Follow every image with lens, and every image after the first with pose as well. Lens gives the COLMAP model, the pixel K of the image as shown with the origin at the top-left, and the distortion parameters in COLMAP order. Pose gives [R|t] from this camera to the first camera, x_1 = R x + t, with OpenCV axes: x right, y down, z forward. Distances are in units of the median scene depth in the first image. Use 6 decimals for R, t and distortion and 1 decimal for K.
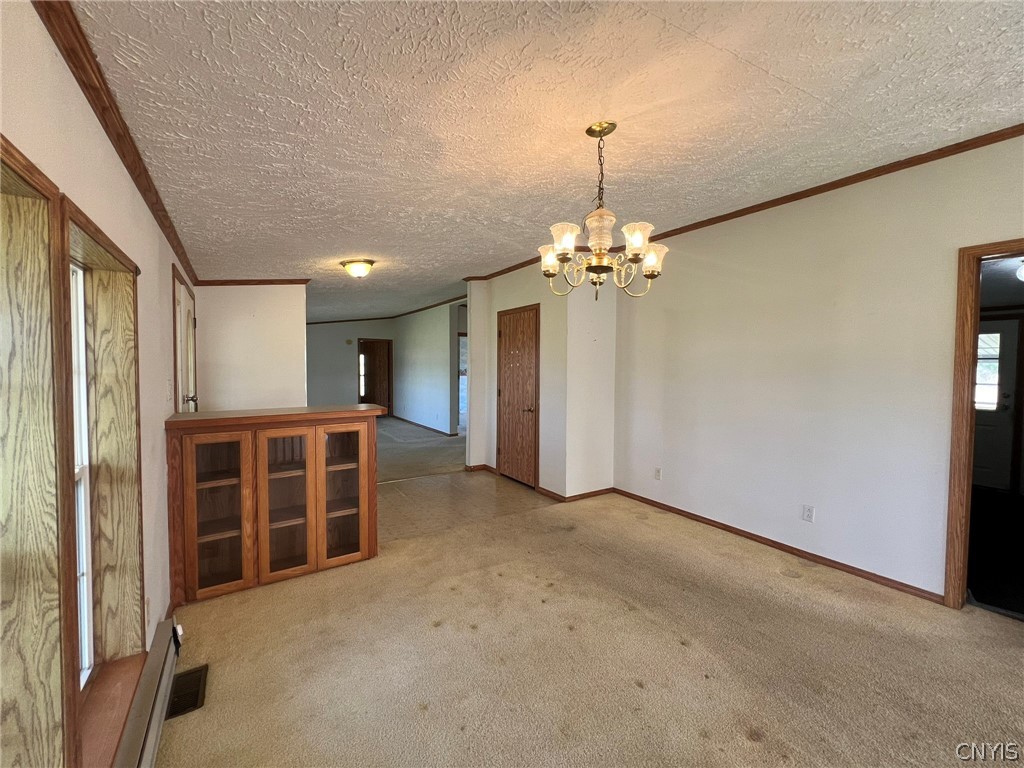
lens RADIAL K [[410.1, 0, 512.3], [0, 410.1, 379.4], [0, 0, 1]] dist [-0.004442, 0.001004]
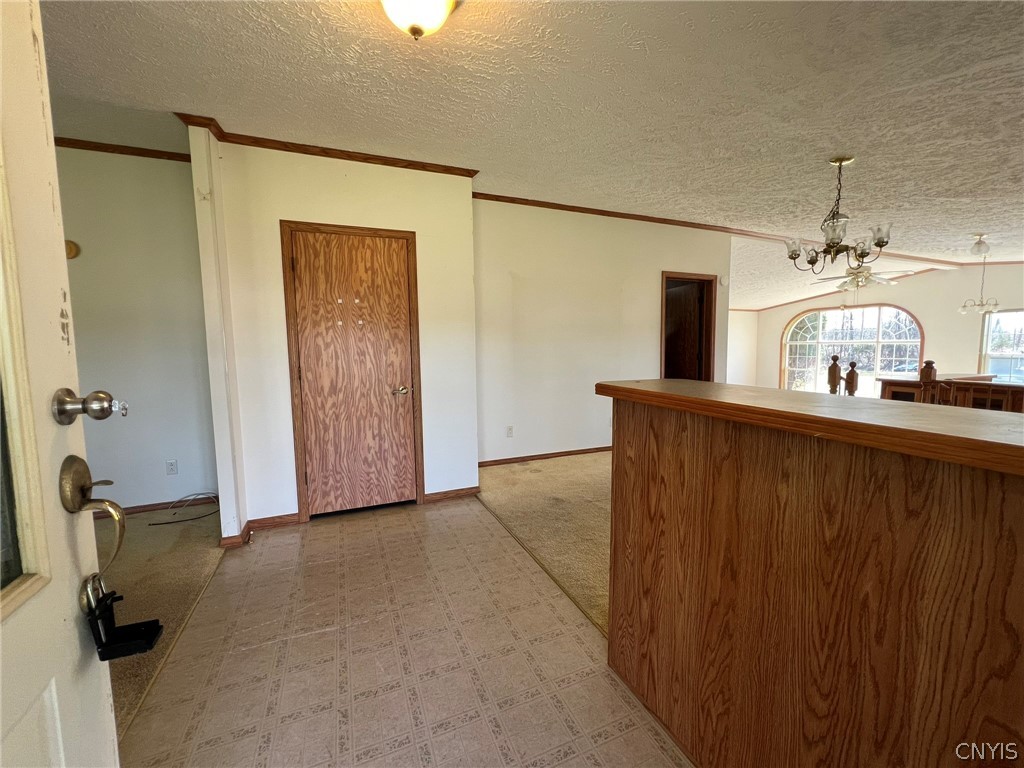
lens RADIAL K [[410.1, 0, 508.4], [0, 410.1, 381.6], [0, 0, 1]] dist [-0.004442, 0.001004]
pose [[0.195843, -0.096333, 0.975892, -0.549944], [0.045211, 0.994992, 0.089146, 0.007879], [-0.979593, 0.026663, 0.199217, 0.665623]]
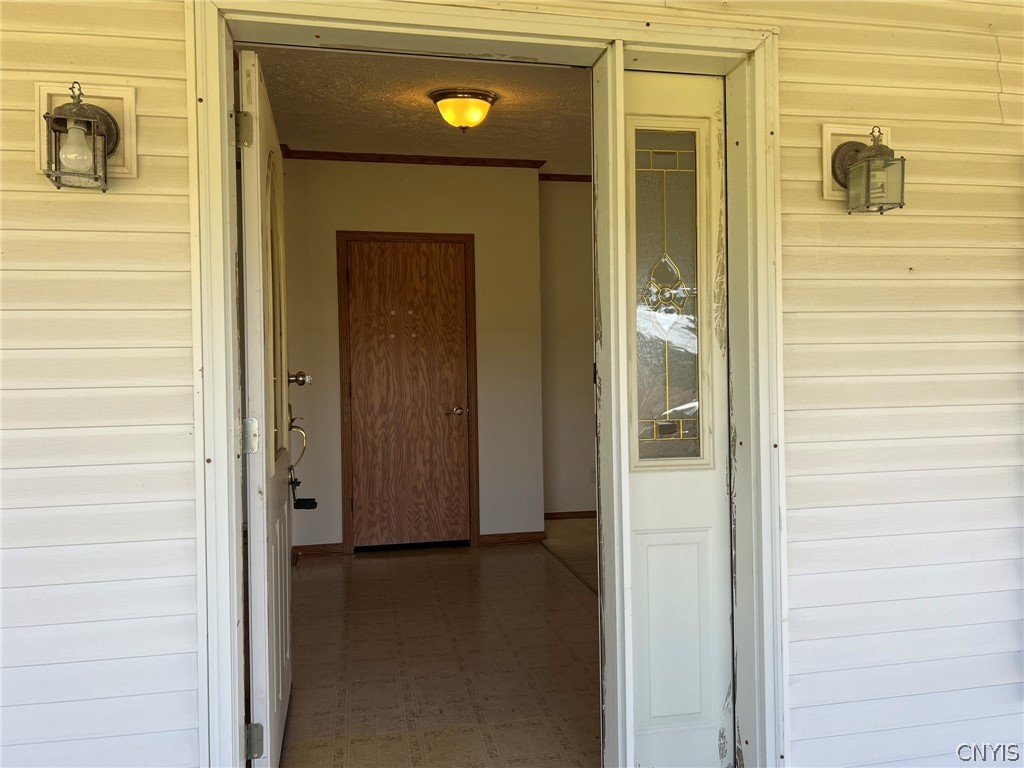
lens RADIAL K [[771.6, 0, 519.3], [0, 771.6, 386.8], [0, 0, 1]] dist [0.037148, -0.031538]
pose [[0.376937, -0.025666, 0.925883, -0.912578], [0.045323, 0.998930, 0.009239, 0.031591], [-0.925129, 0.038482, 0.377697, 0.471500]]
